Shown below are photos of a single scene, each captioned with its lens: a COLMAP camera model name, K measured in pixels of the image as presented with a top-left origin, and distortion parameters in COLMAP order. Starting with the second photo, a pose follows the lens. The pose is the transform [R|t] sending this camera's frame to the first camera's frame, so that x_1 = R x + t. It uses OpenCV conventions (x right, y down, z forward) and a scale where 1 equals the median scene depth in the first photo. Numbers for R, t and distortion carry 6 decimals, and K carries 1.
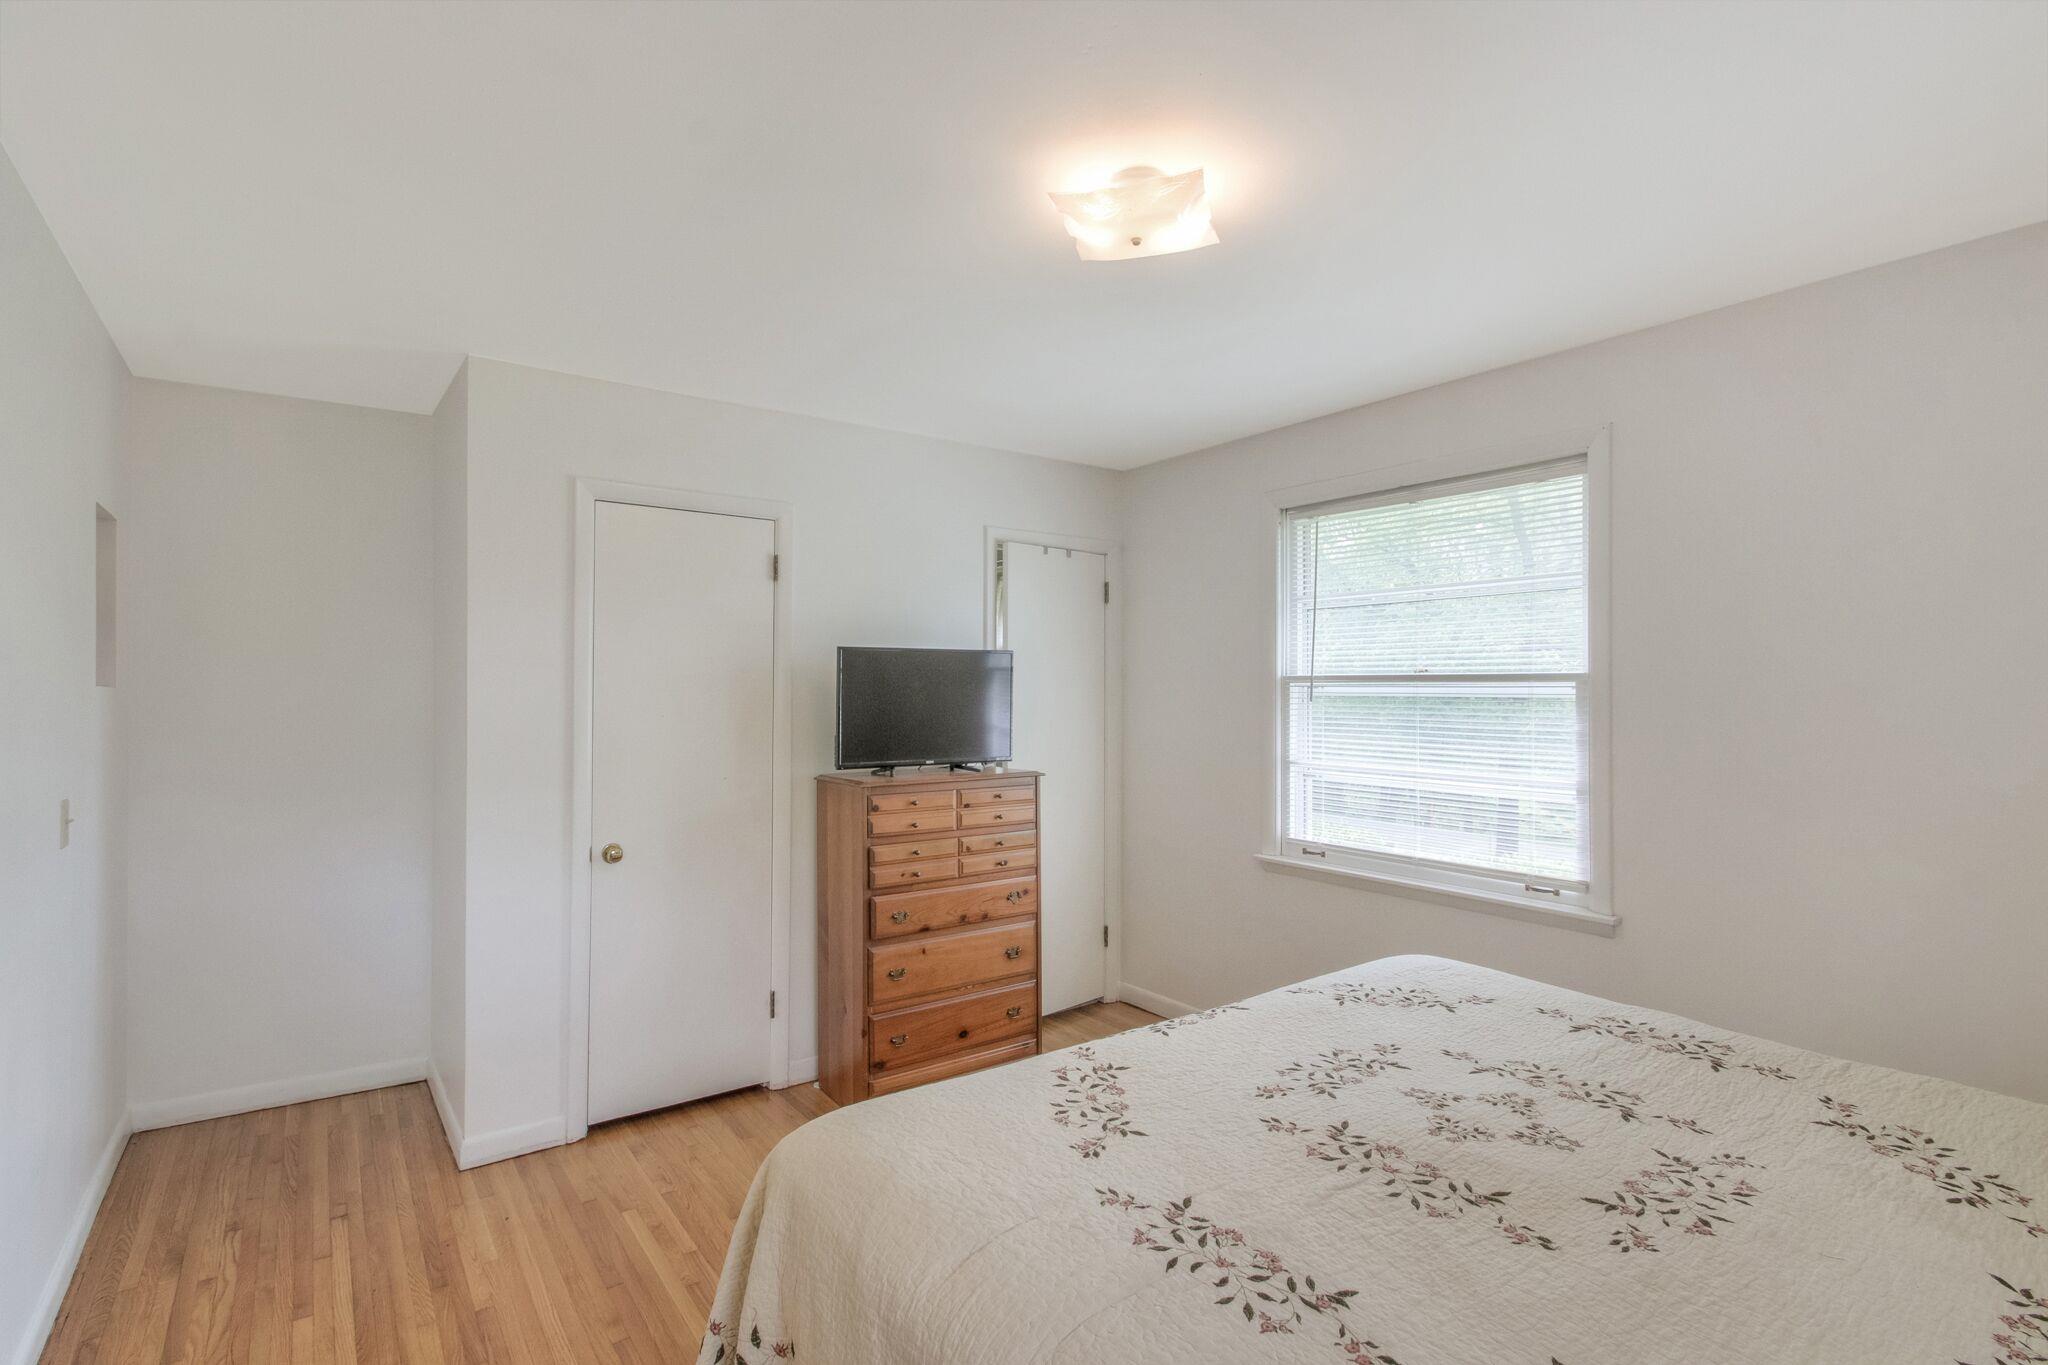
lens RADIAL K [[966.4, 0, 1008.2], [0, 966.4, 686.3], [0, 0, 1]] dist [0.001221, 0.000416]
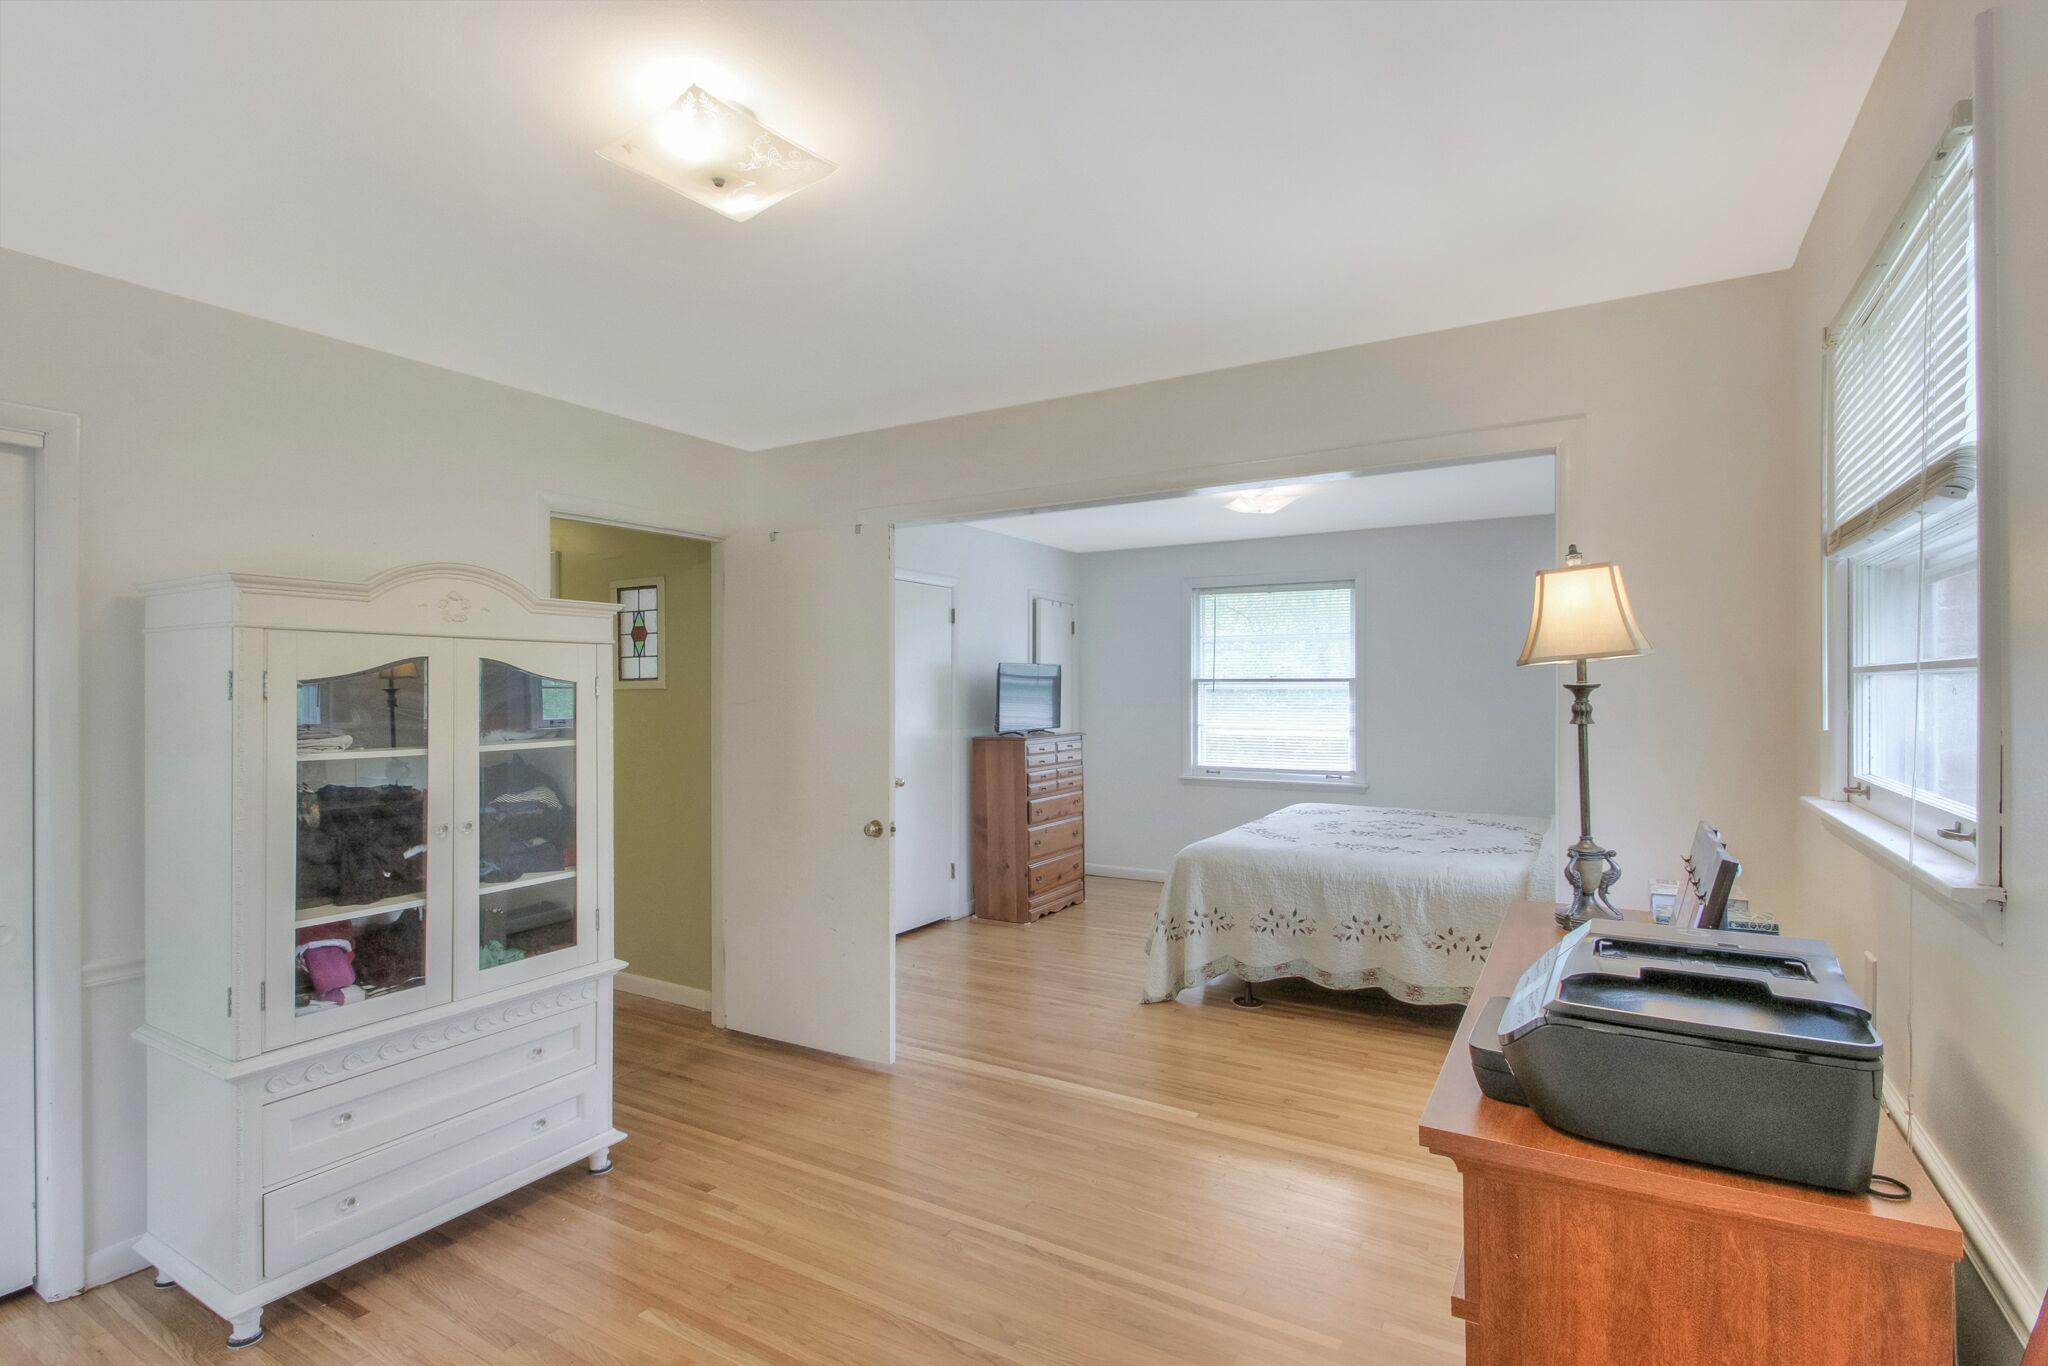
lens RADIAL K [[977.9, 0, 988.4], [0, 977.9, 687.6], [0, 0, 1]] dist [-0.000947, 0.000050]
pose [[0.925588, -0.004394, 0.378508, -0.854508], [0.003218, 0.999988, 0.003738, -0.001922], [-0.378520, -0.002242, 0.925591, -0.636841]]
